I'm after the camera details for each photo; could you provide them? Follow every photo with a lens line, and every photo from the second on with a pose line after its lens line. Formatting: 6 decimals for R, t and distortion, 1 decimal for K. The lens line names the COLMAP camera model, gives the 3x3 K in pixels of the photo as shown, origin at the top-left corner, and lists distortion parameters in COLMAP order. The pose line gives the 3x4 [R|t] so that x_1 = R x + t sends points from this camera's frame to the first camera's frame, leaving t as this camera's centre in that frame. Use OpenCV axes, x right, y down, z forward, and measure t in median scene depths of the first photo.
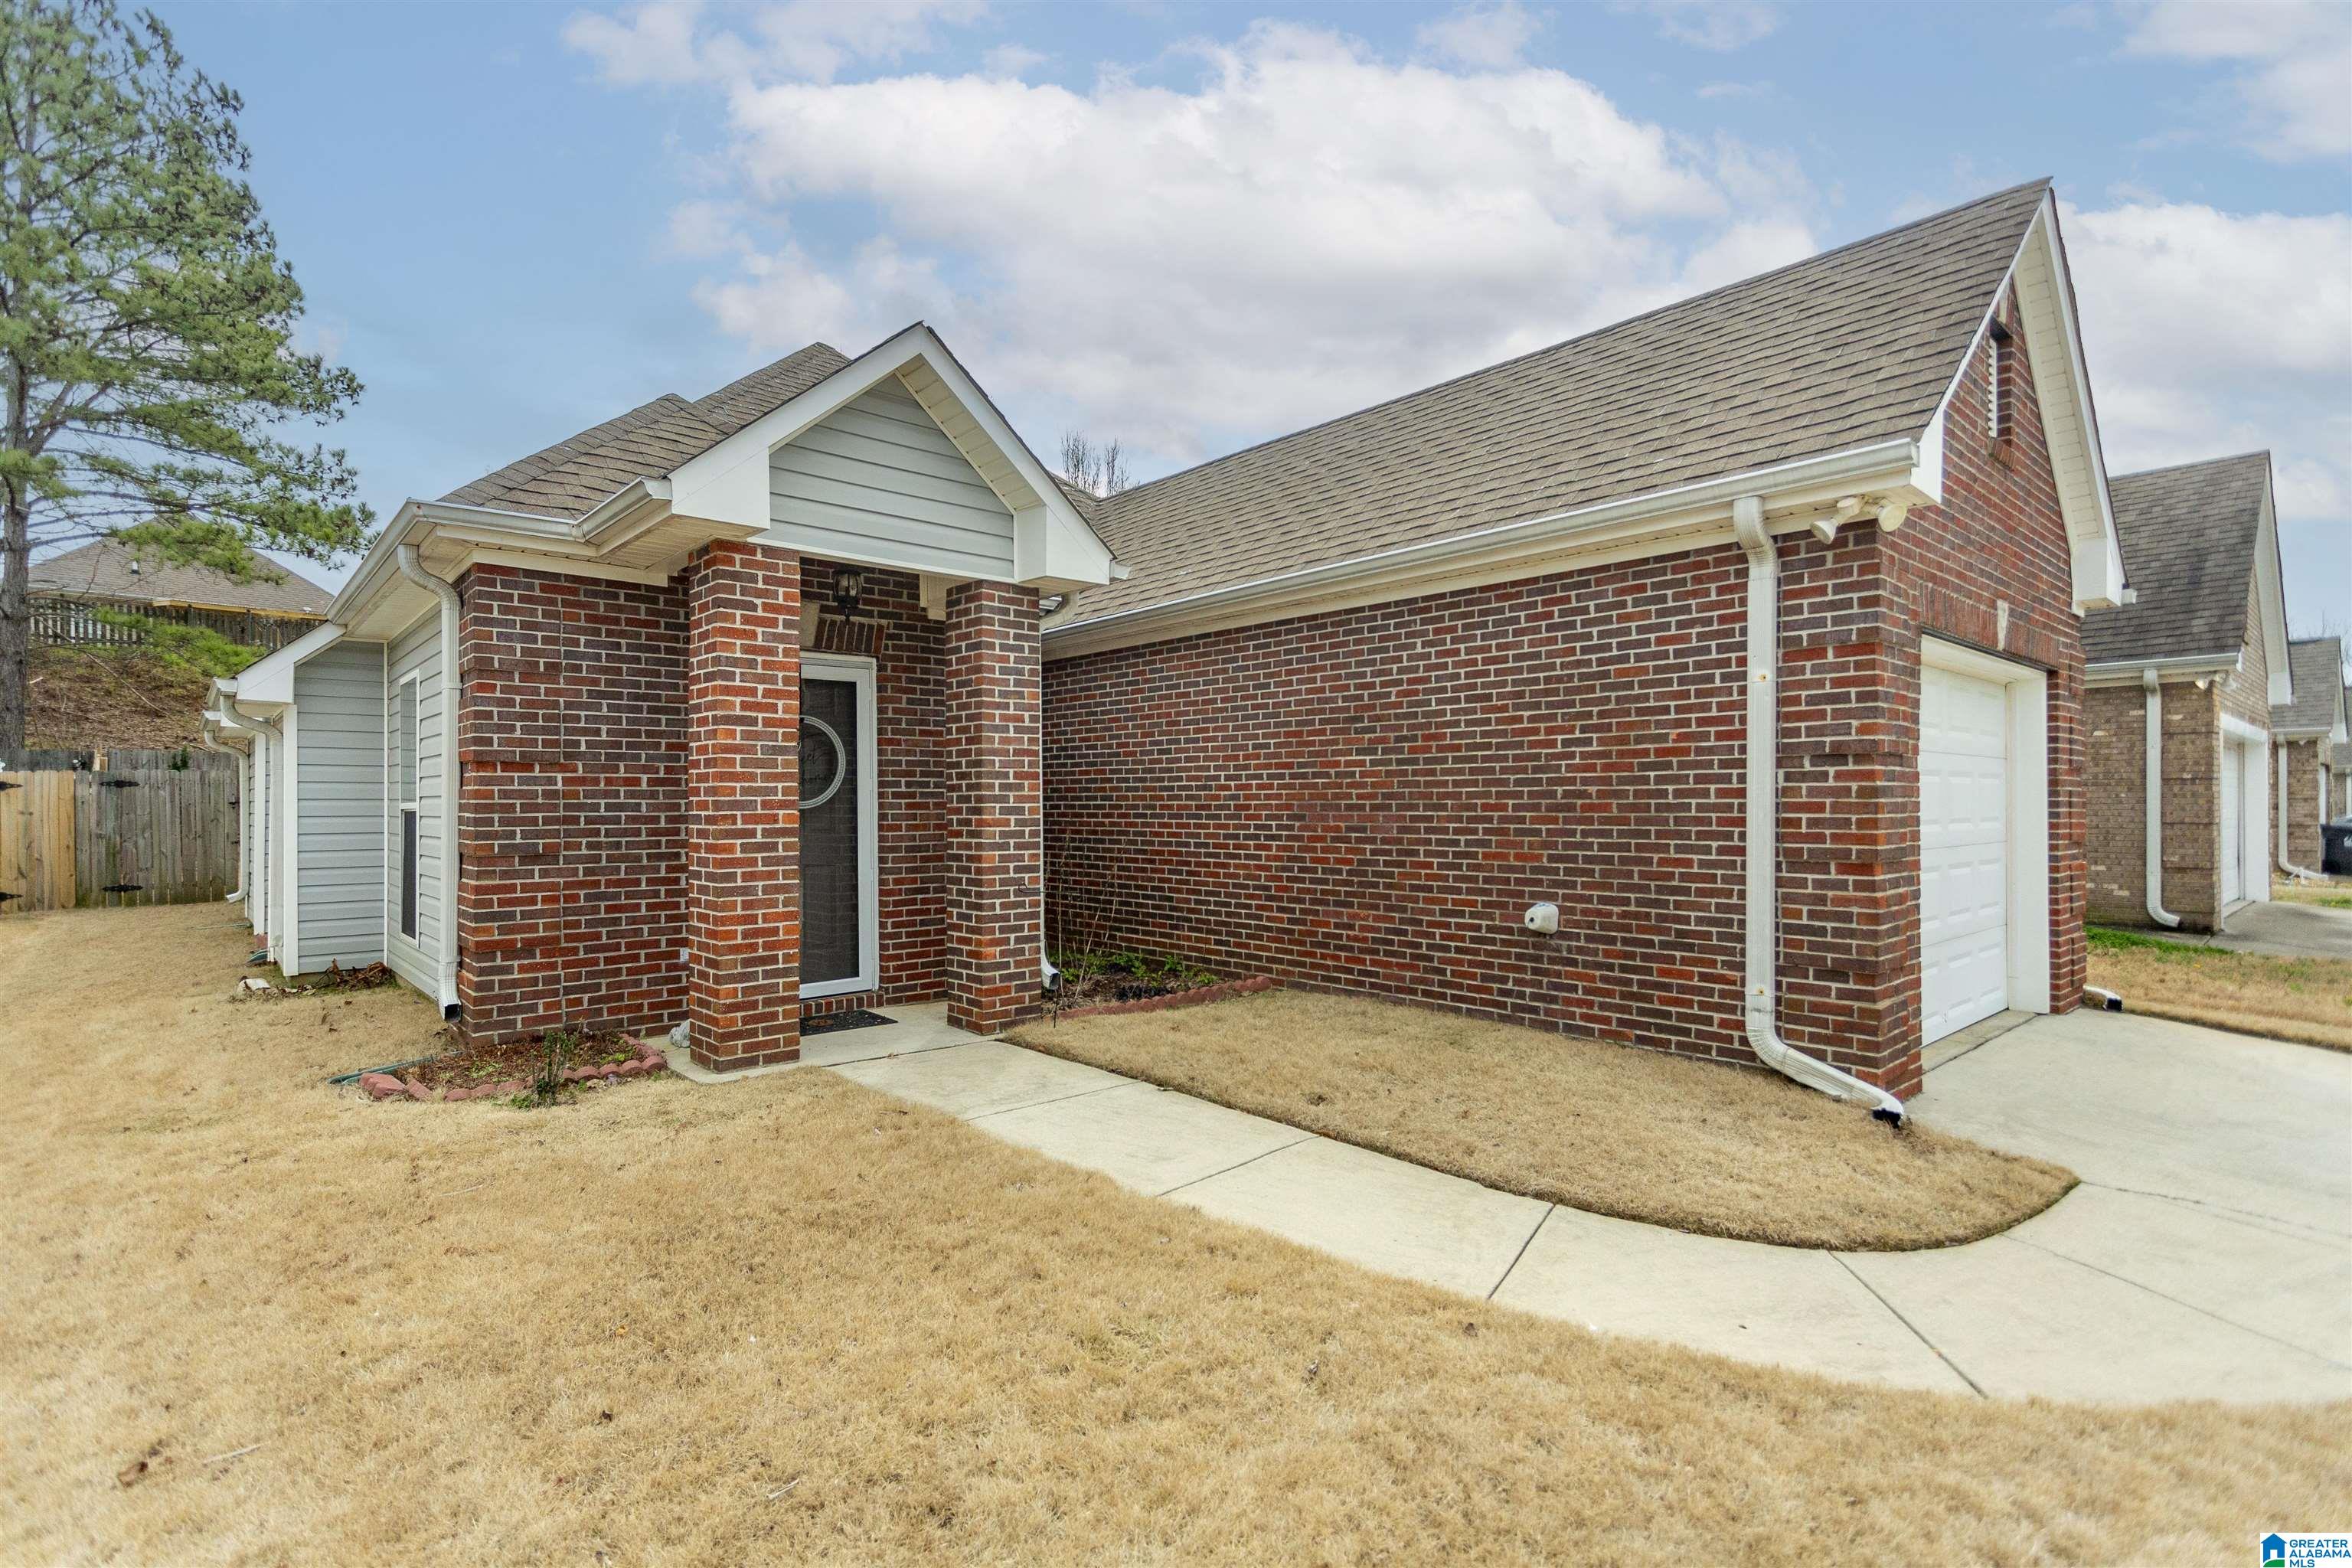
lens RADIAL K [[1128.0, 0, 1159.0], [0, 1128.0, 809.4], [0, 0, 1]] dist [0.009390, -0.000431]
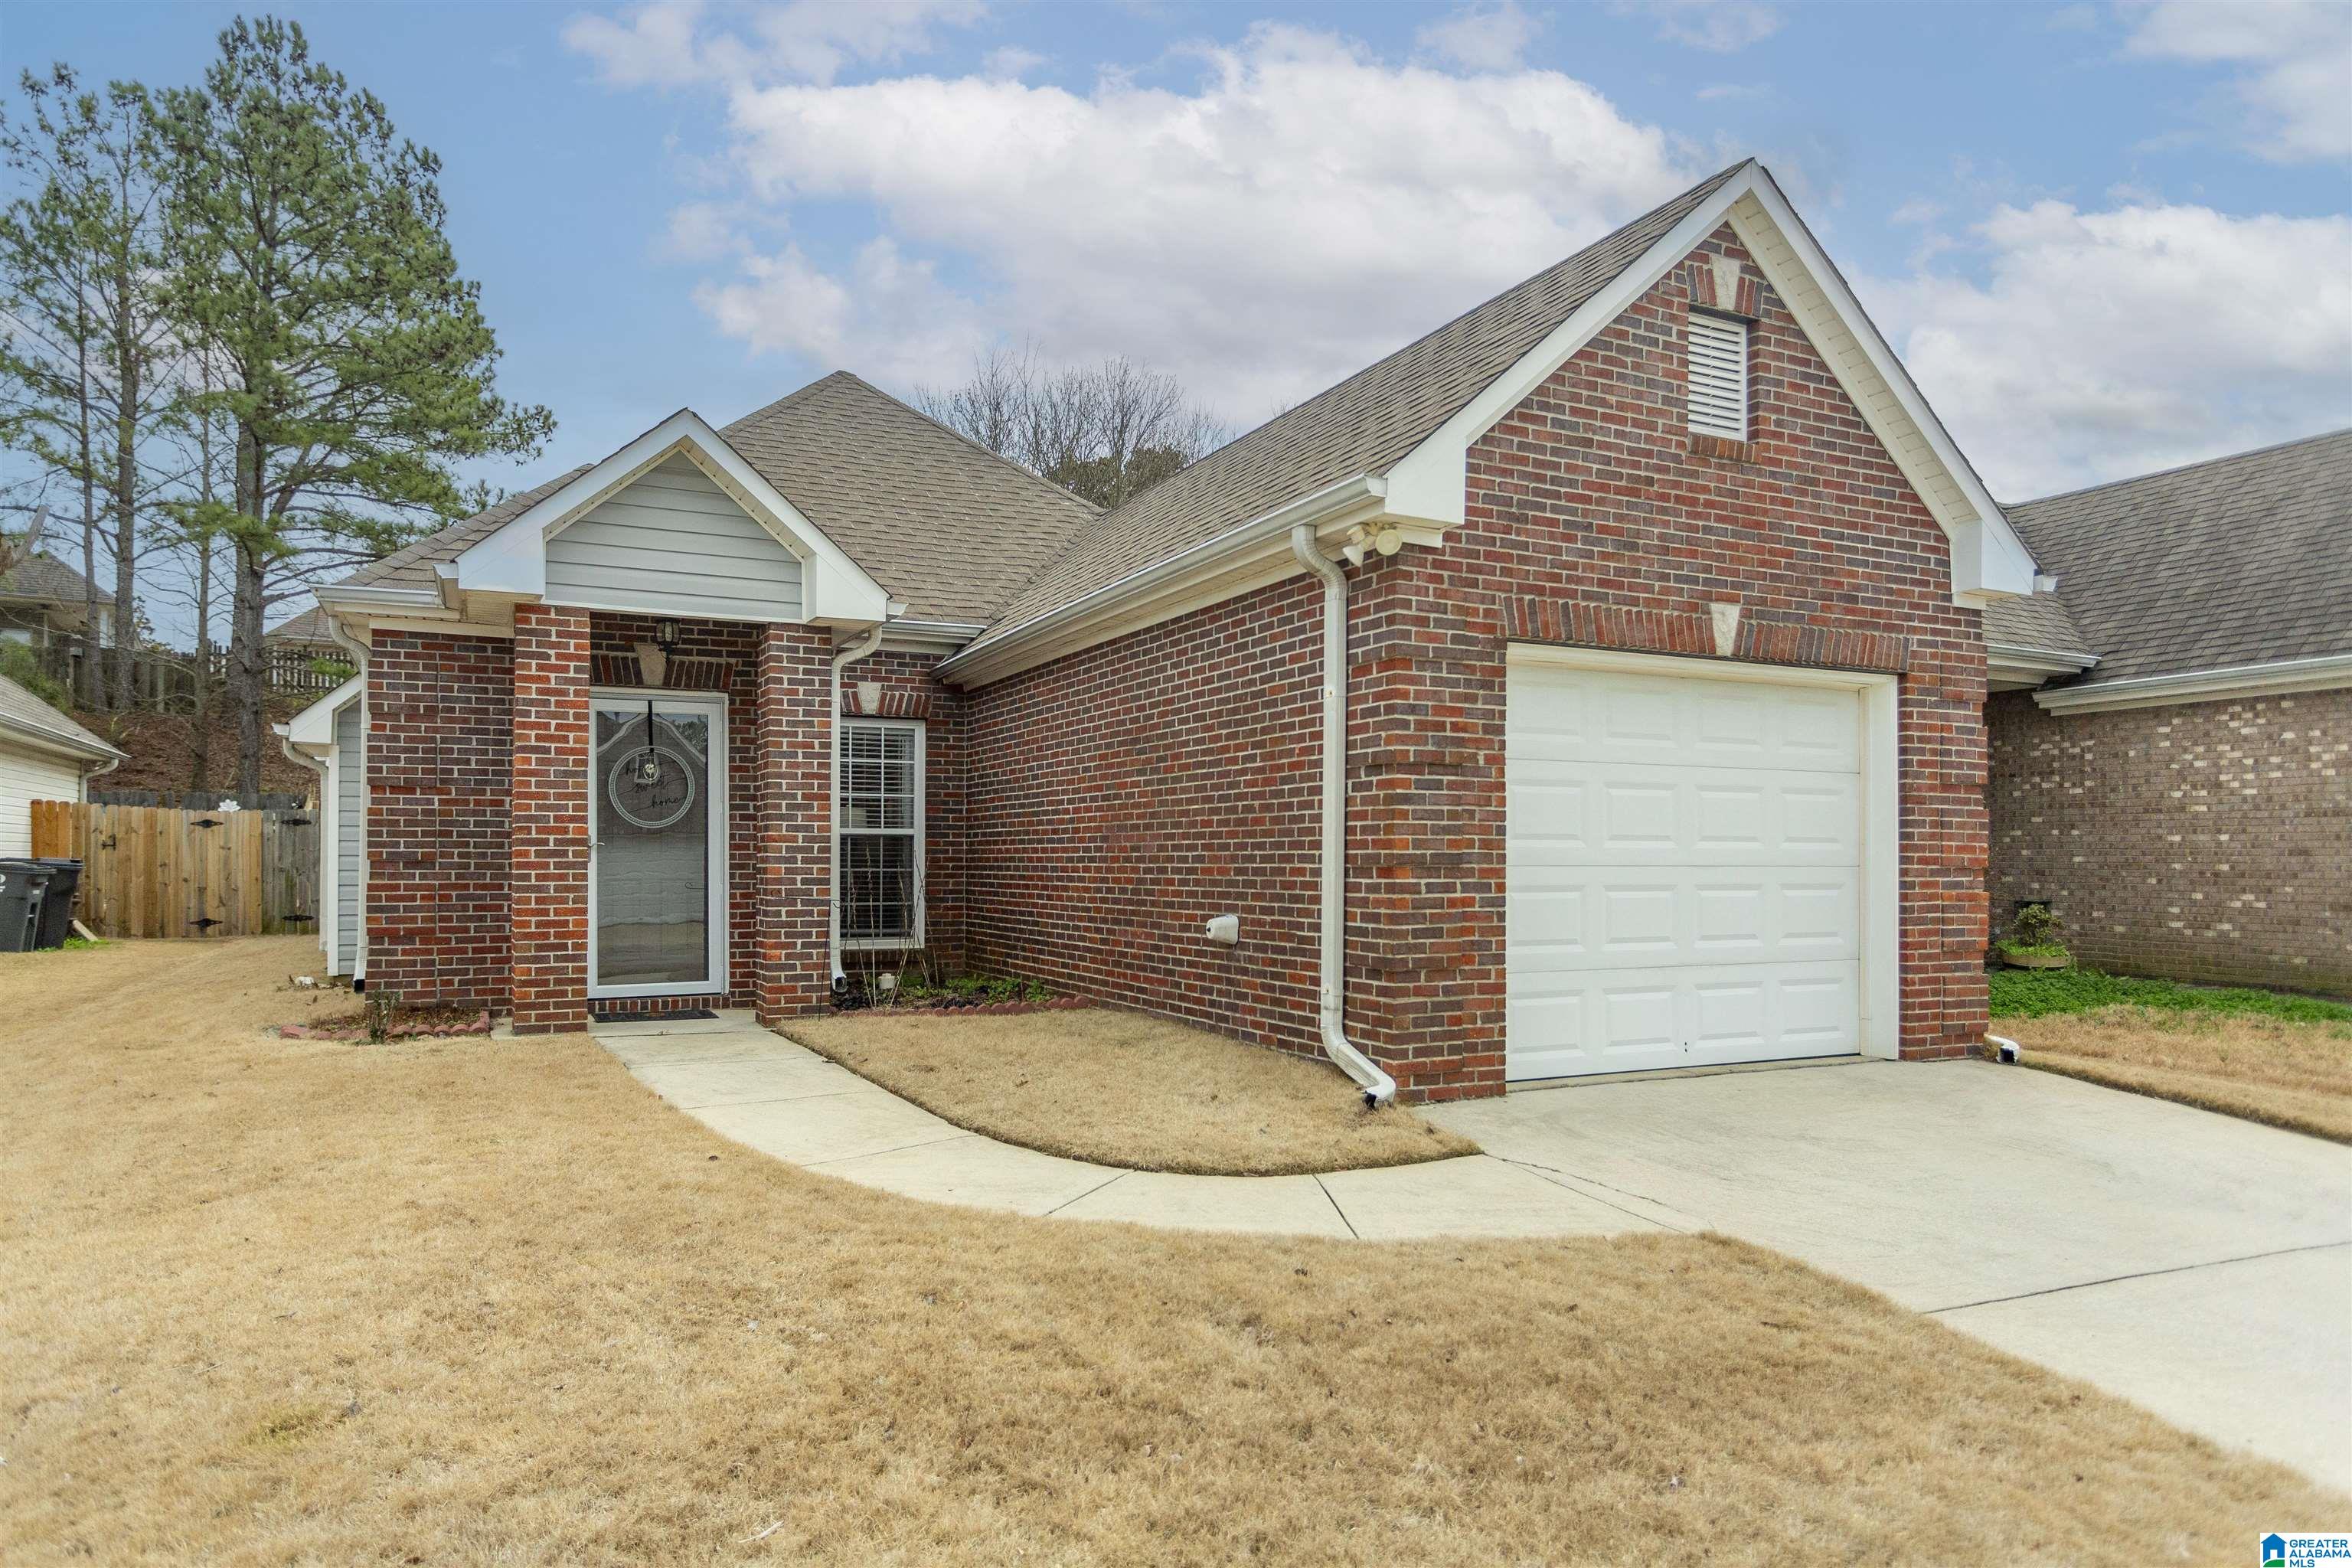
lens RADIAL K [[1470.1, 0, 1155.9], [0, 1470.1, 852.9], [0, 0, 1]] dist [0.000961, 0.001753]
pose [[0.961067, 0.003753, -0.276289, 0.653225], [-0.007327, 0.999902, -0.011903, 0.043233], [0.276217, 0.013464, 0.961001, -0.315267]]
